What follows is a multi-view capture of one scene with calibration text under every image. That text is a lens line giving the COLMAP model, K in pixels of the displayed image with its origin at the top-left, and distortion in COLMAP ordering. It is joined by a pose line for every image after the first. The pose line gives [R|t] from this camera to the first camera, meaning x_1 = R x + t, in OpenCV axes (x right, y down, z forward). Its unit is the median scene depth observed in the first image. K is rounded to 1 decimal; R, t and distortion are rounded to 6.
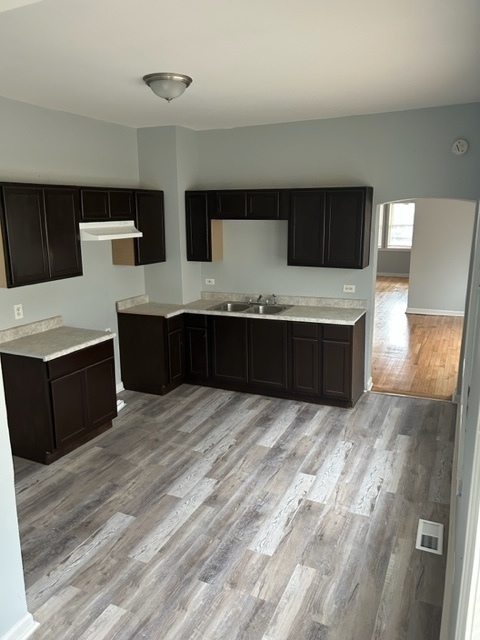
lens RADIAL K [[484.9, 0, 238.5], [0, 484.9, 318.2], [0, 0, 1]] dist [0.009873, -0.012127]
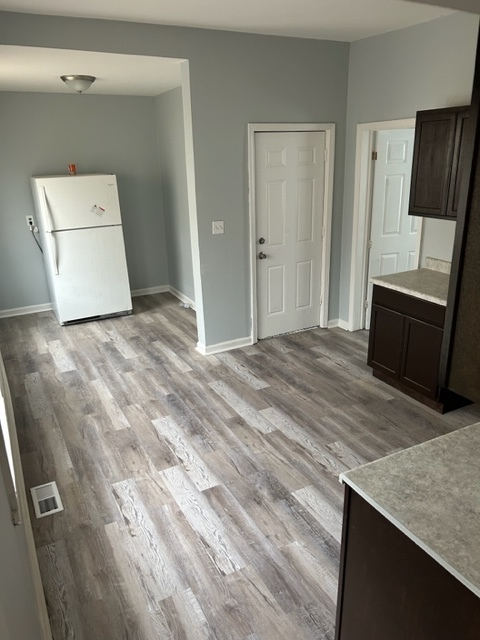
lens RADIAL K [[484.9, 0, 239.6], [0, 484.9, 321.0], [0, 0, 1]] dist [0.009873, -0.012127]
pose [[-0.605247, 0.284575, -0.743433, 0.683385], [-0.151540, 0.875649, 0.458557, -0.318371], [0.781480, 0.390200, -0.486860, 1.432353]]
